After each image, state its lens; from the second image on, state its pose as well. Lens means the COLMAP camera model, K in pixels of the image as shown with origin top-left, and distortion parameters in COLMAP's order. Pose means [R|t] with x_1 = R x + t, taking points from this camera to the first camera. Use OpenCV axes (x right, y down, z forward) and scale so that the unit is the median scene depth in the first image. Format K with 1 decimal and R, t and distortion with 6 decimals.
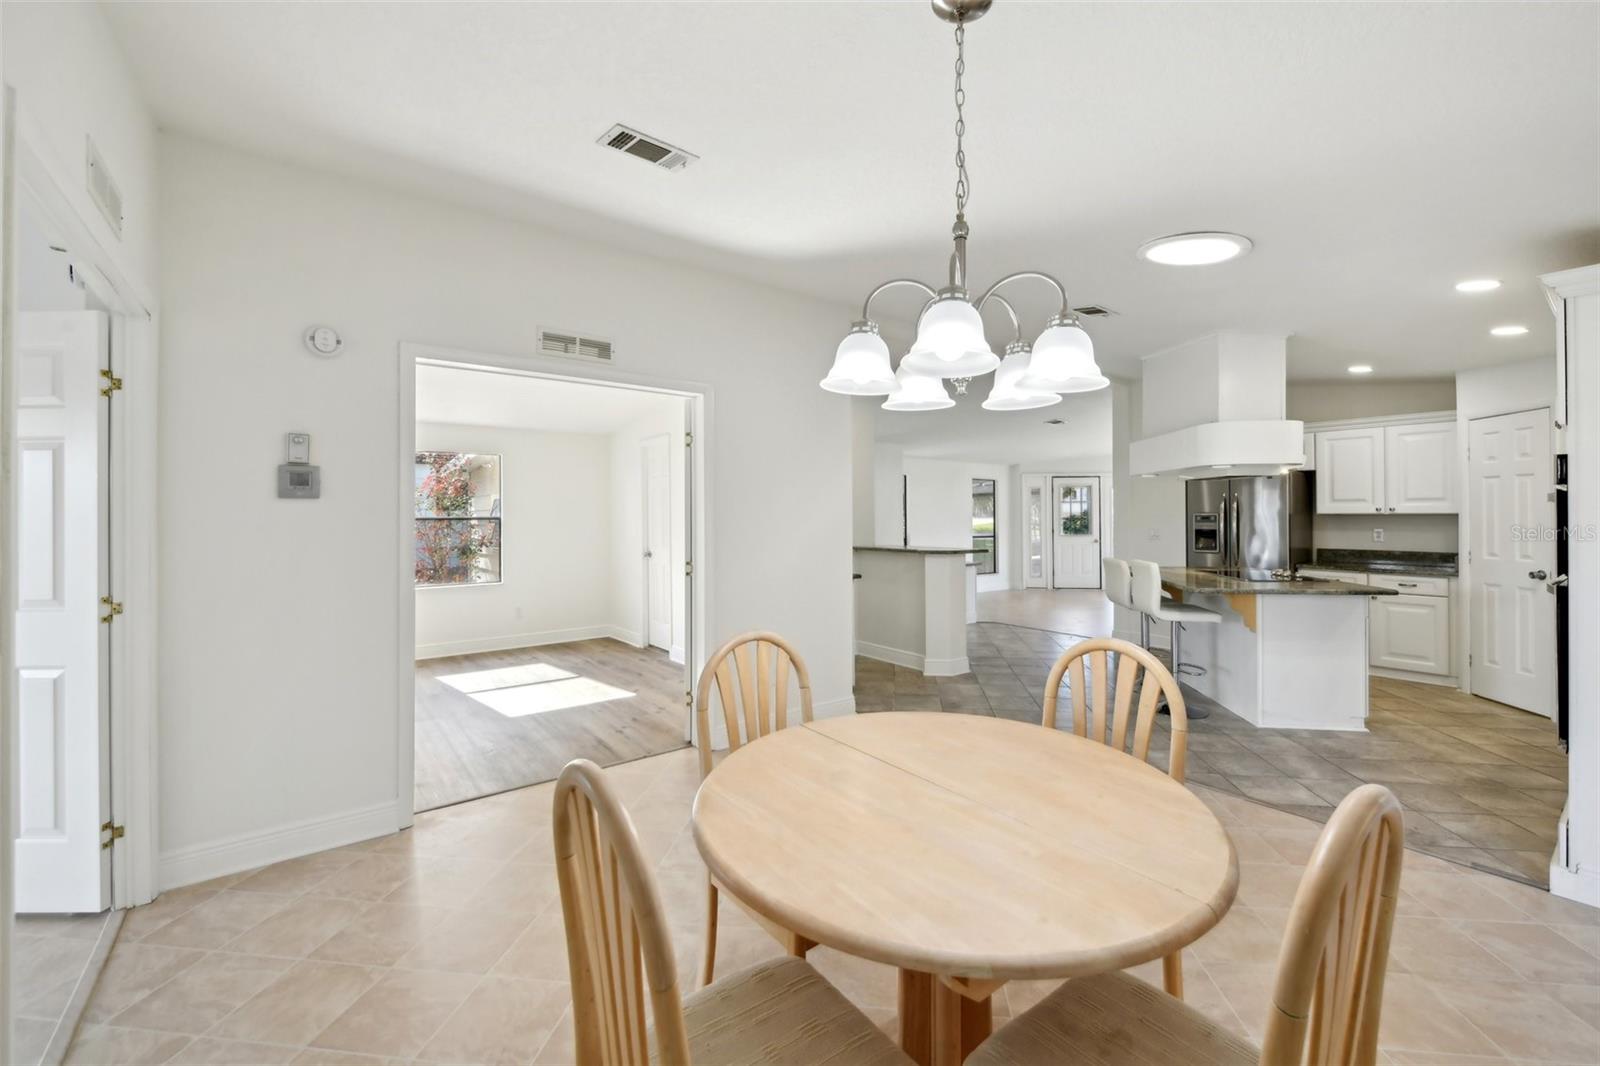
lens RADIAL K [[650.3, 0, 813.6], [0, 650.3, 518.2], [0, 0, 1]] dist [0.000408, -0.000544]
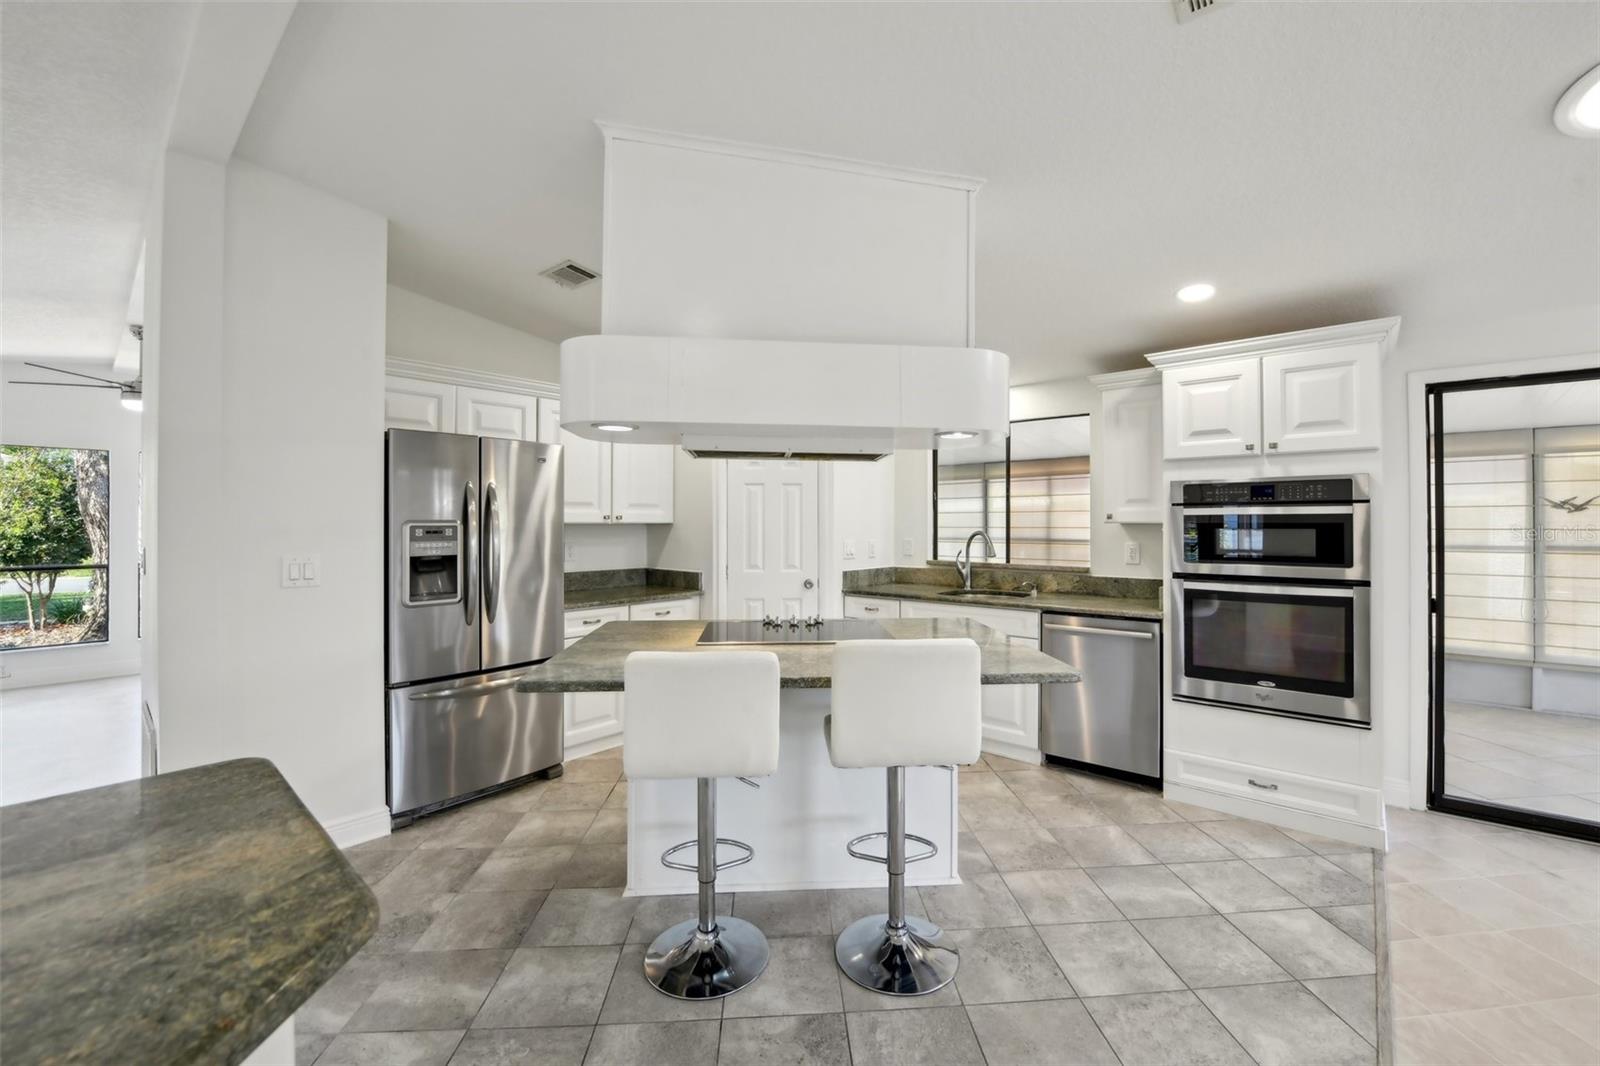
lens RADIAL K [[641.7, 0, 818.7], [0, 641.7, 516.4], [0, 0, 1]] dist [-0.014237, -0.004049]
pose [[-0.199230, 0.010056, 0.979901, 0.121103], [0.006060, 0.999941, -0.009029, -0.007275], [-0.979934, 0.004139, -0.199279, 1.088742]]
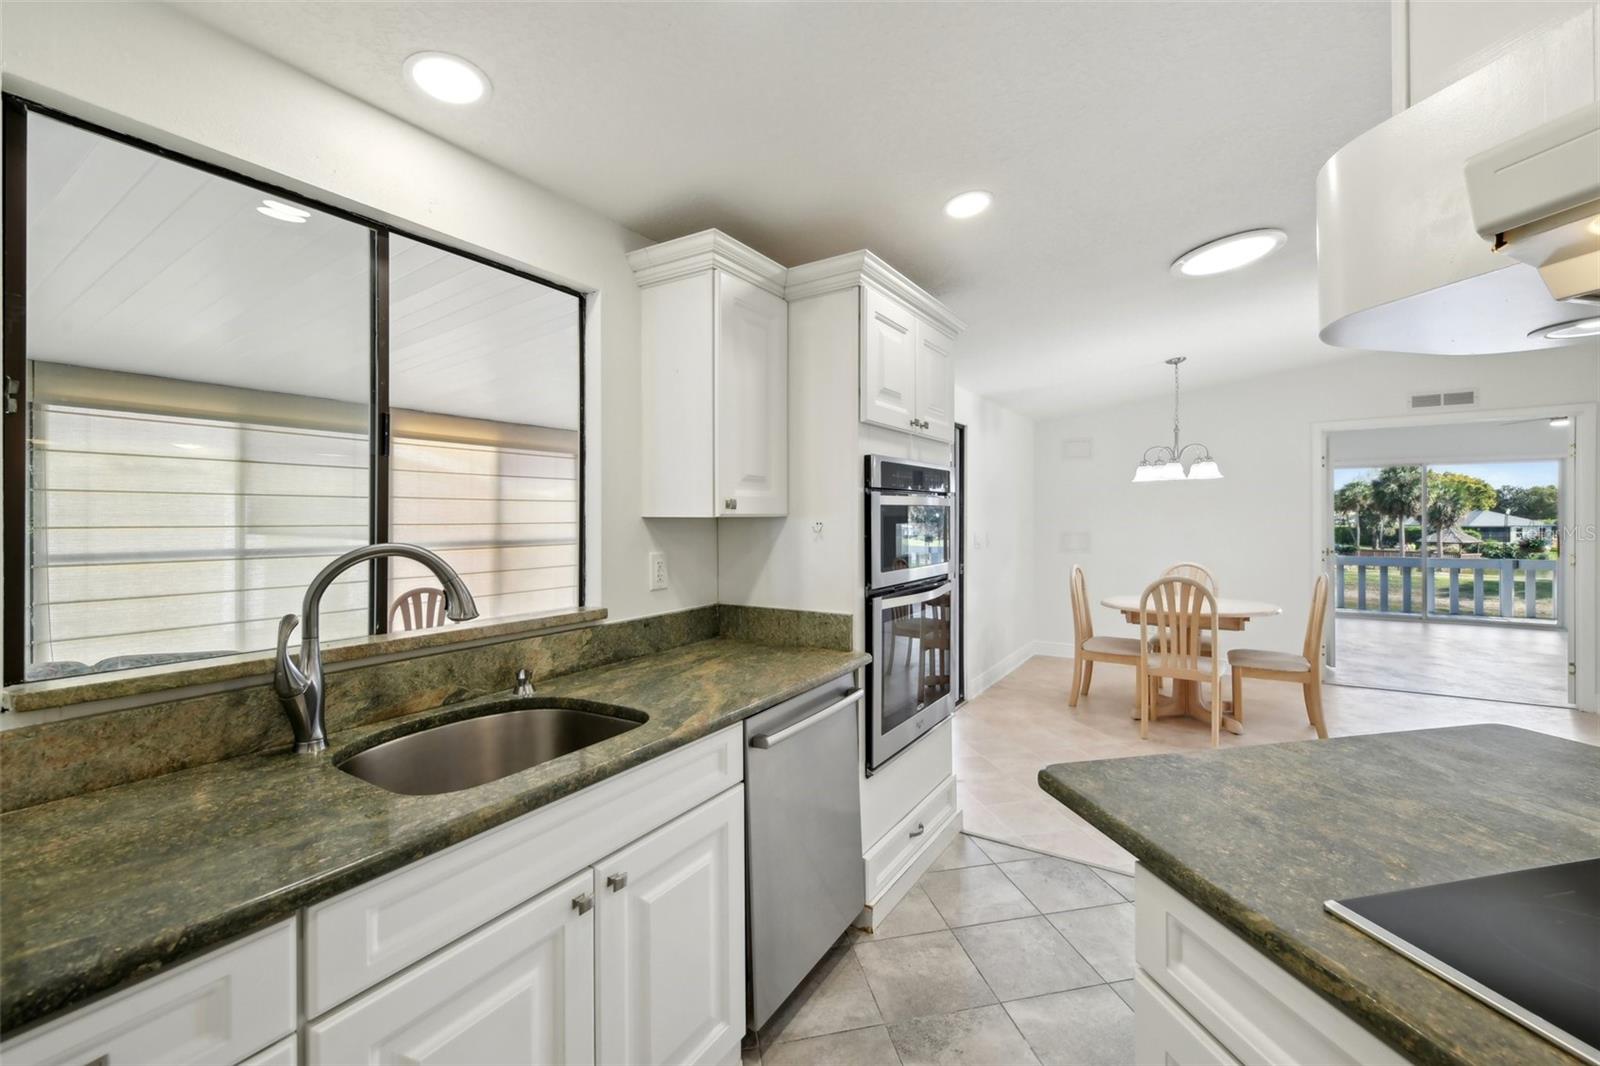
lens RADIAL K [[659.3, 0, 814.6], [0, 659.3, 516.2], [0, 0, 1]] dist [0.002247, -0.000847]
pose [[-0.940979, 0.003668, -0.338446, 0.895177], [0.001104, 0.999969, 0.007770, -0.007567], [0.338464, 0.006938, -0.940954, 1.017150]]
